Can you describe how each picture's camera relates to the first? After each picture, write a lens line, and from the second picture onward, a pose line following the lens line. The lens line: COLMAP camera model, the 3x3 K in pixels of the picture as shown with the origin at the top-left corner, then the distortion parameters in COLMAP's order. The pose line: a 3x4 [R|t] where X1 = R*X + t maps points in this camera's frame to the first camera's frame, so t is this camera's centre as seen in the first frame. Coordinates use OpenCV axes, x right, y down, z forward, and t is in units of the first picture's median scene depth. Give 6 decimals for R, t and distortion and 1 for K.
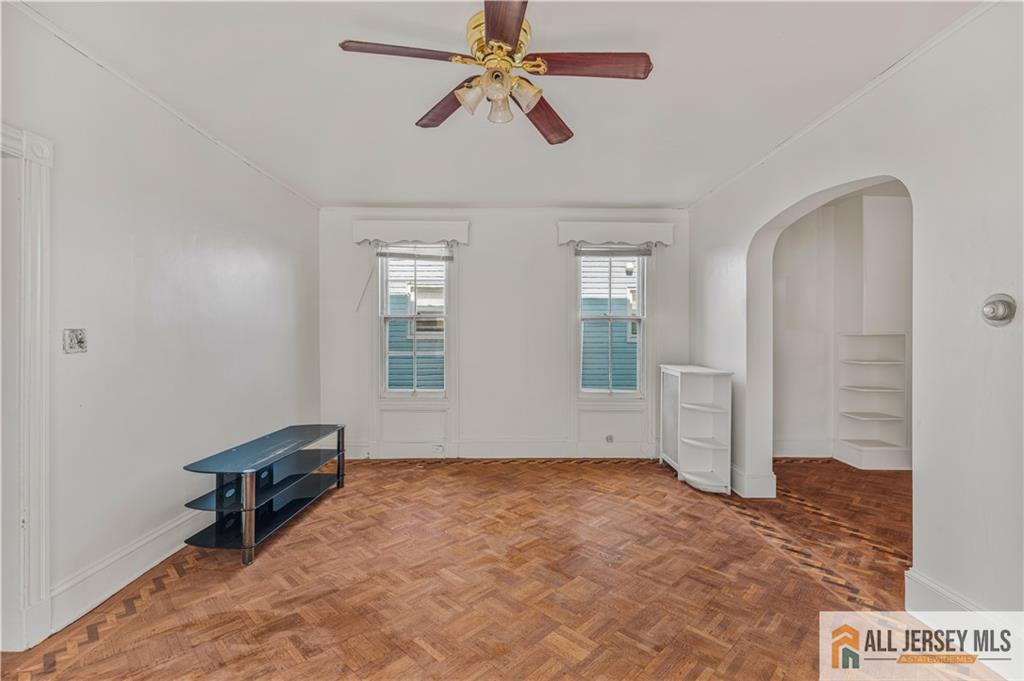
lens RADIAL K [[461.4, 0, 513.0], [0, 461.4, 340.8], [0, 0, 1]] dist [0.000079, 0.000039]
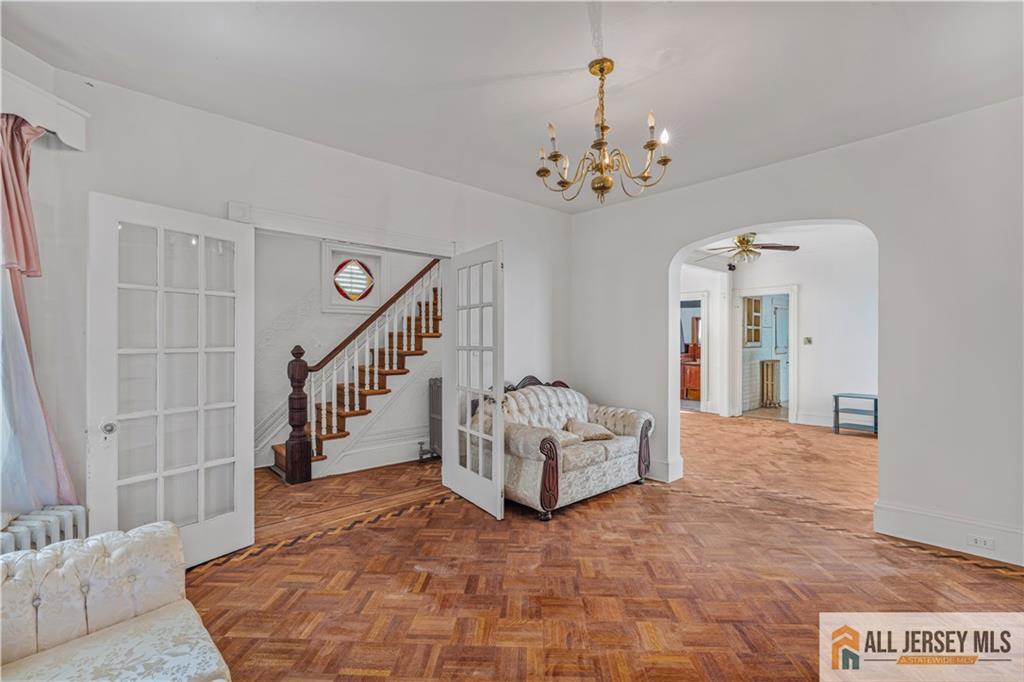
lens RADIAL K [[461.4, 0, 512.1], [0, 461.4, 340.4], [0, 0, 1]] dist [0.000079, 0.000039]
pose [[-0.751752, -0.000489, -0.659446, 2.020749], [-0.001484, 0.999998, 0.000951, -0.002772], [0.659444, 0.001693, -0.751752, 1.499662]]
